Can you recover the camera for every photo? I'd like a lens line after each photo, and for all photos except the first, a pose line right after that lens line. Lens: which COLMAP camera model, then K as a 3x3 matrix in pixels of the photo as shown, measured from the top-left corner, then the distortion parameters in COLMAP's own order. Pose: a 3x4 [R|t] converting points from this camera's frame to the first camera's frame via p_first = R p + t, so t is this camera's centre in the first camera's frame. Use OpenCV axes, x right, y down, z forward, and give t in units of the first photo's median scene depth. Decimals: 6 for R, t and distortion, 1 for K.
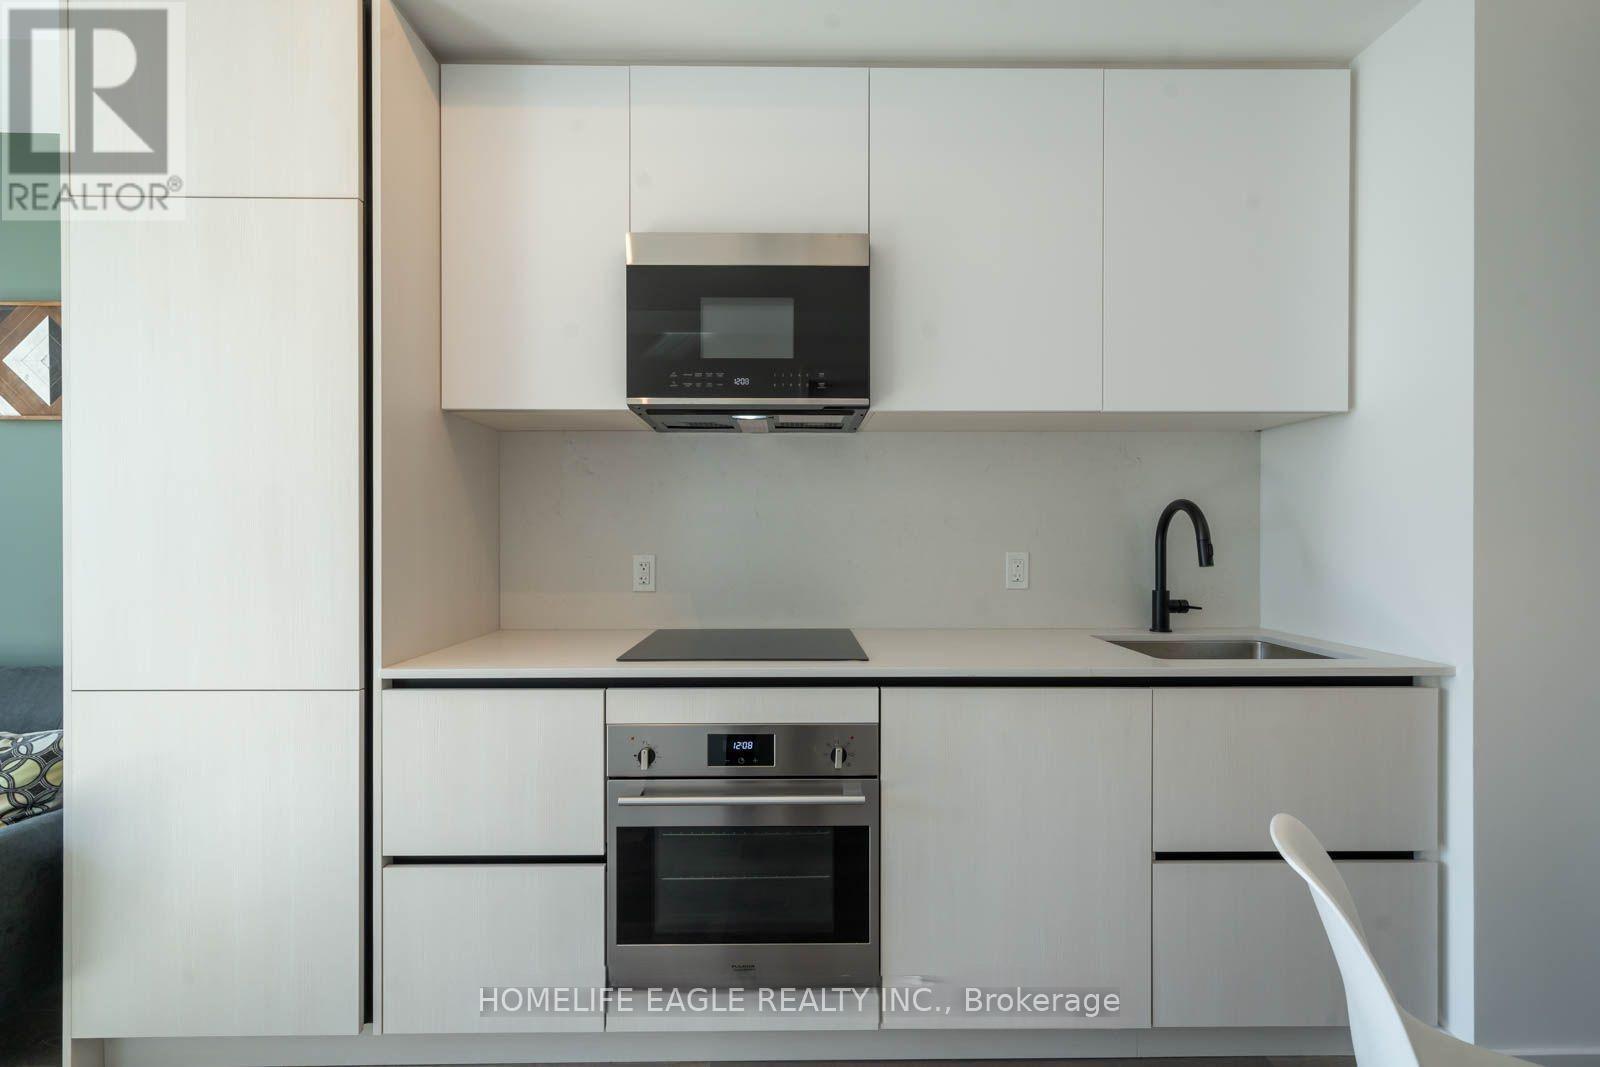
lens RADIAL K [[673.2, 0, 792.0], [0, 673.2, 542.0], [0, 0, 1]] dist [0.004425, -0.000480]
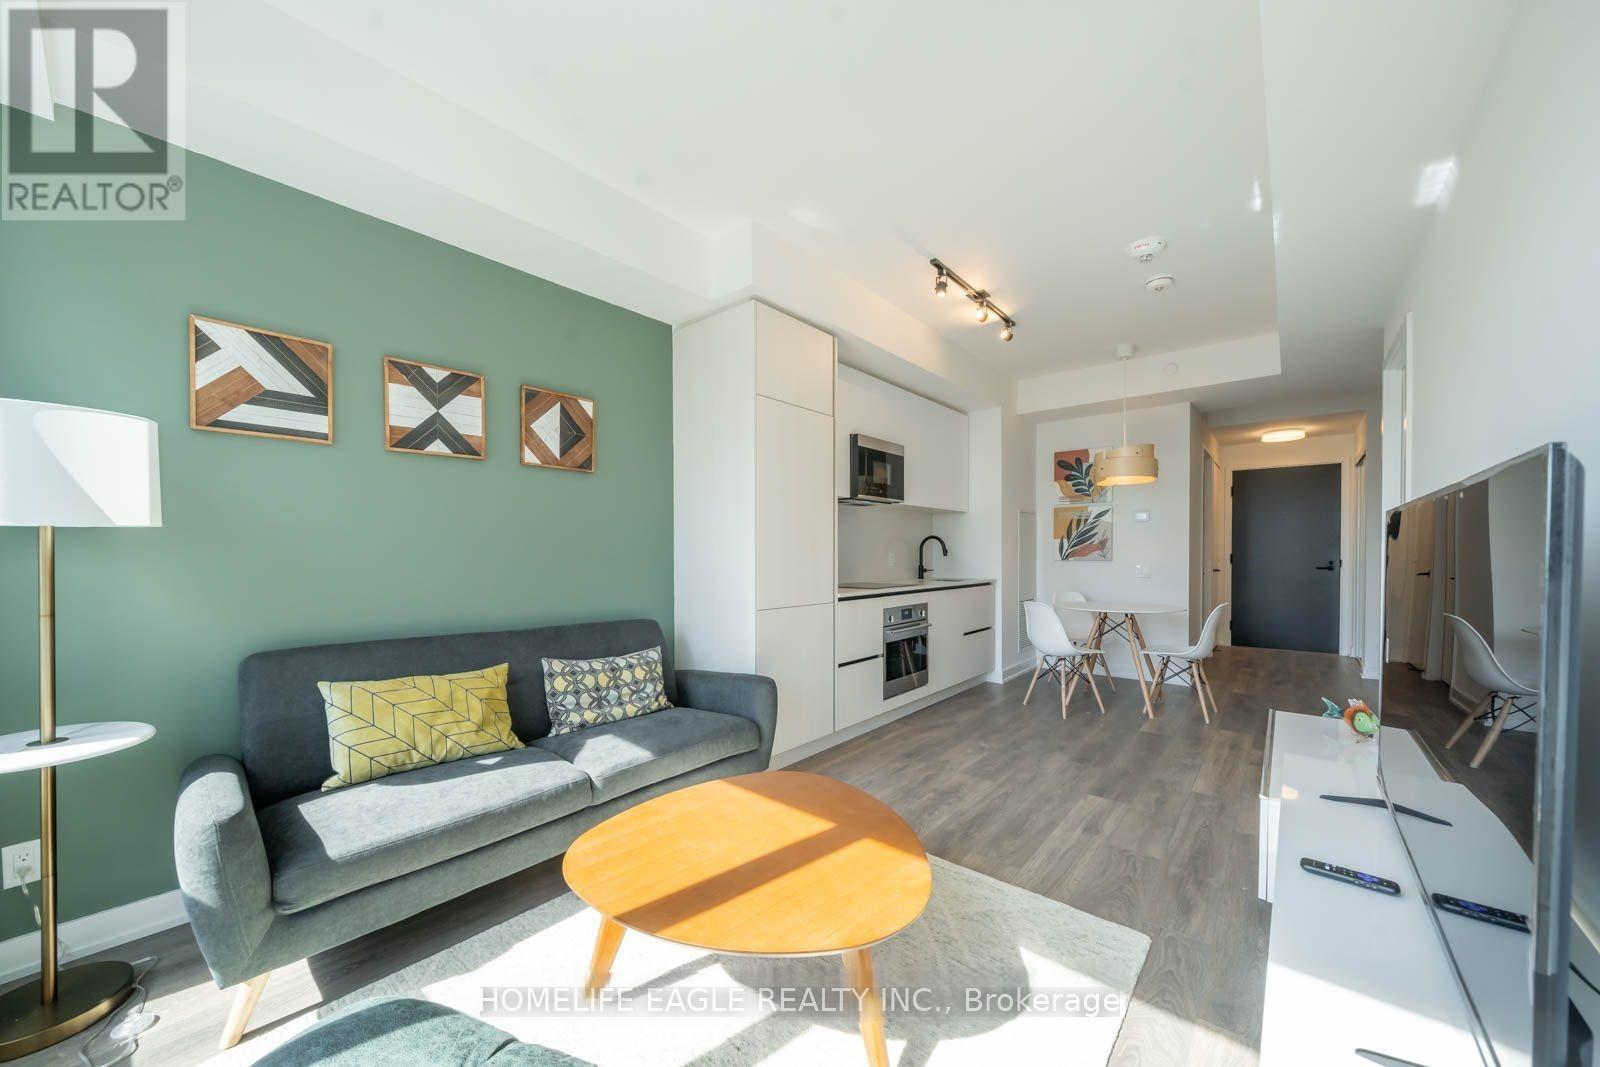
lens RADIAL K [[598.5, 0, 781.7], [0, 598.5, 561.4], [0, 0, 1]] dist [-0.000626, -0.000293]
pose [[0.662282, -0.012230, 0.749155, -2.276394], [0.010717, 0.999919, 0.006849, 0.035739], [-0.749178, 0.003493, 0.662360, -0.364253]]
